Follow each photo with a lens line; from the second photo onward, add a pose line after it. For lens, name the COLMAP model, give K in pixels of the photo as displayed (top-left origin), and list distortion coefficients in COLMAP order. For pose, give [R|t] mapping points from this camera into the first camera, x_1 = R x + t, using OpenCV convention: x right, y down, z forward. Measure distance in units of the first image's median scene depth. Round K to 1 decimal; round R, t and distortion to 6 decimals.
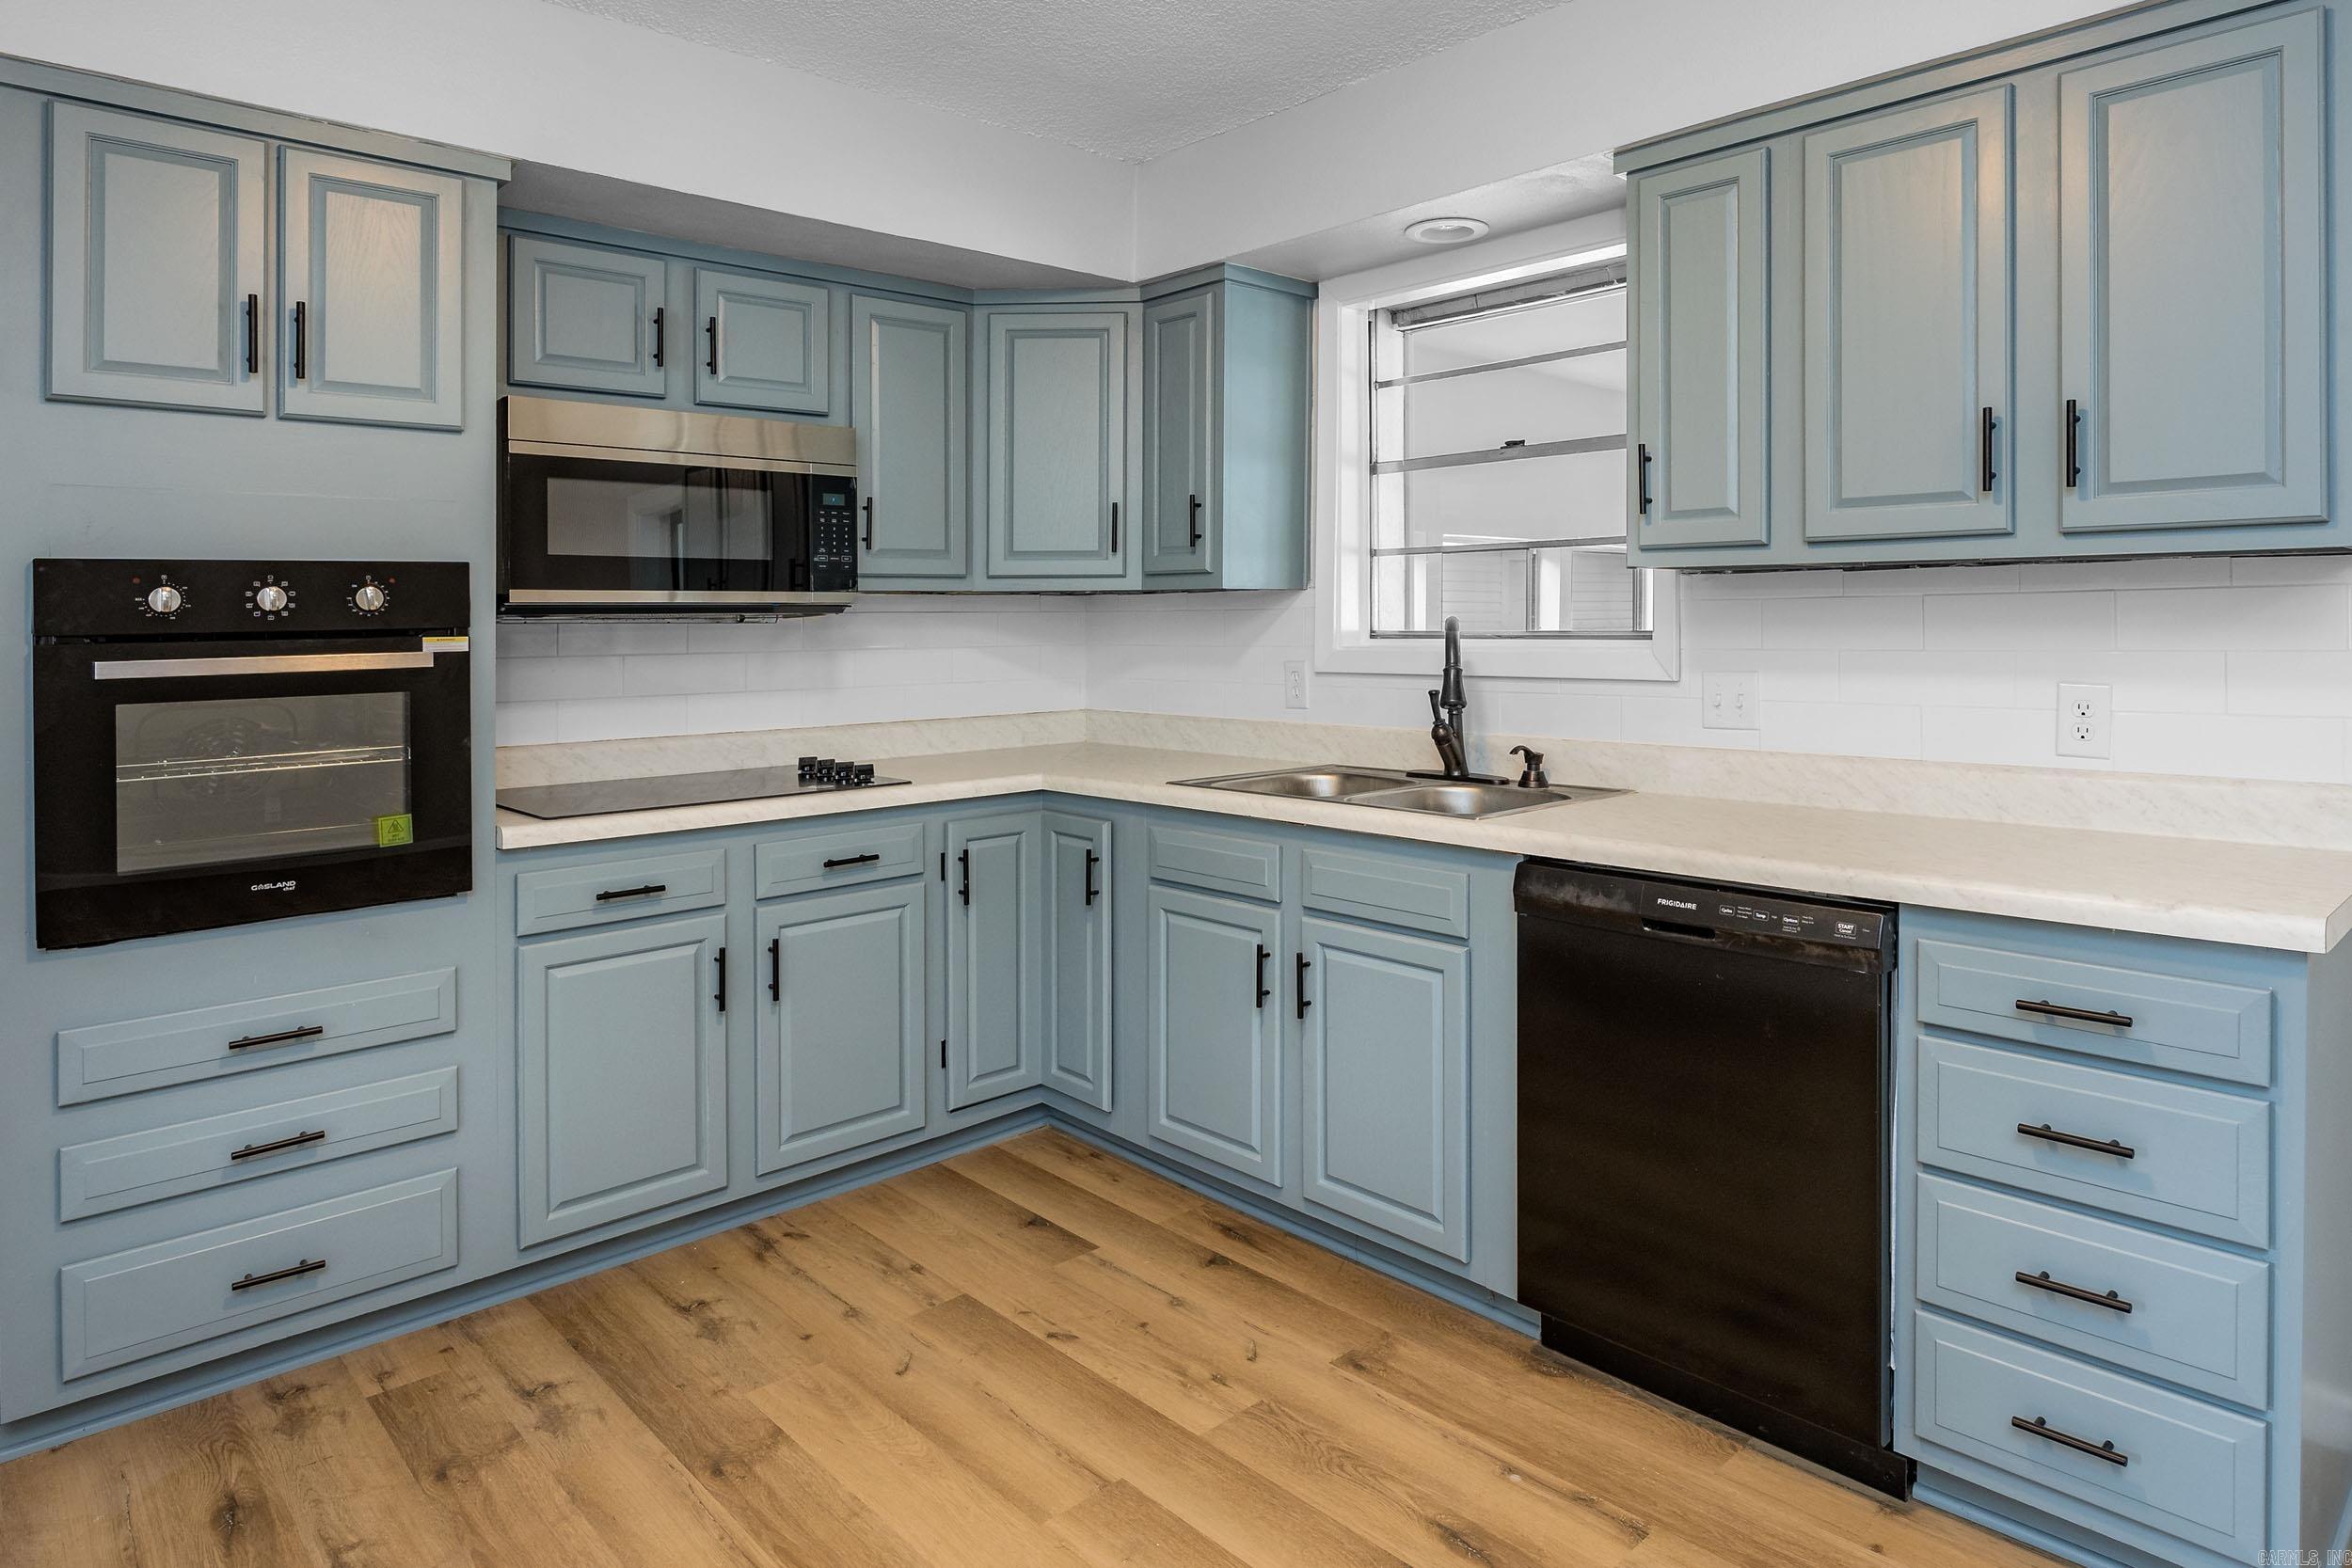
lens RADIAL K [[1327.6, 0, 1175.7], [0, 1327.6, 593.7], [0, 0, 1]] dist [-0.013151, 0.001956]
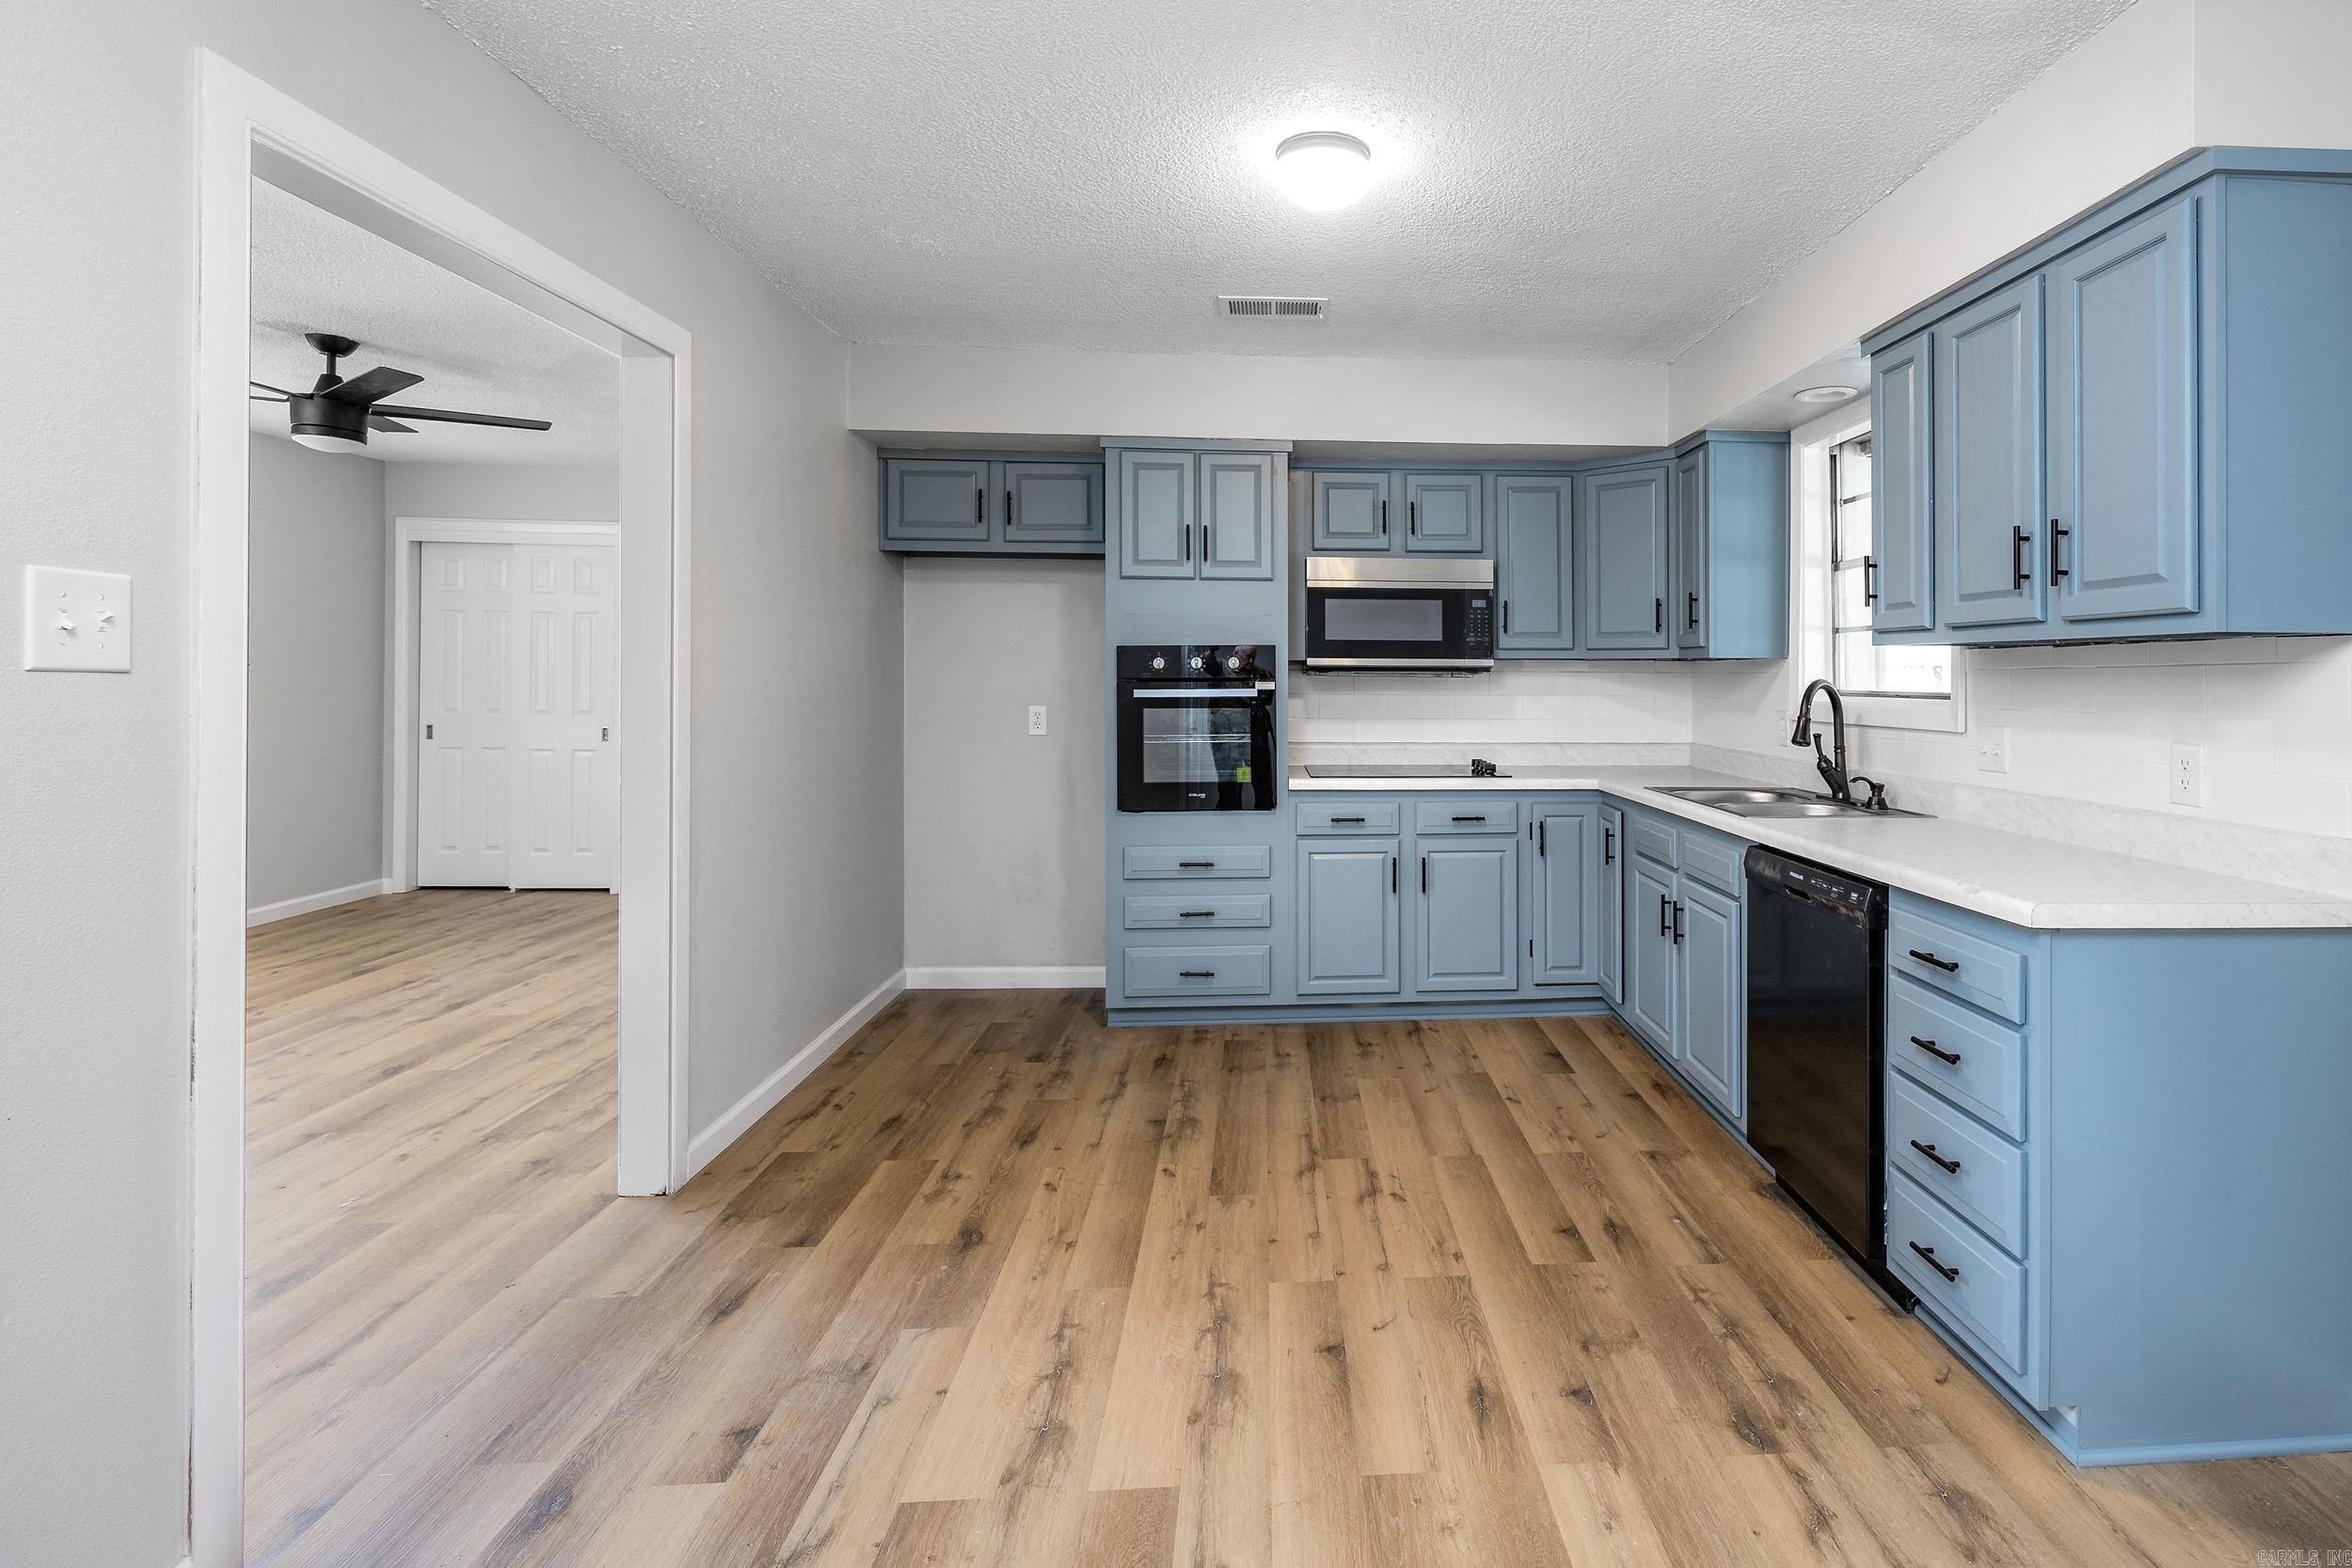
lens RADIAL K [[953.1, 0, 1176.3], [0, 953.1, 654.5], [0, 0, 1]] dist [-0.000435, -0.000020]
pose [[0.717276, -0.002211, -0.696785, 0.371924], [0.000996, 0.999997, -0.002148, -0.006301], [0.696788, 0.000847, 0.717277, -0.145305]]
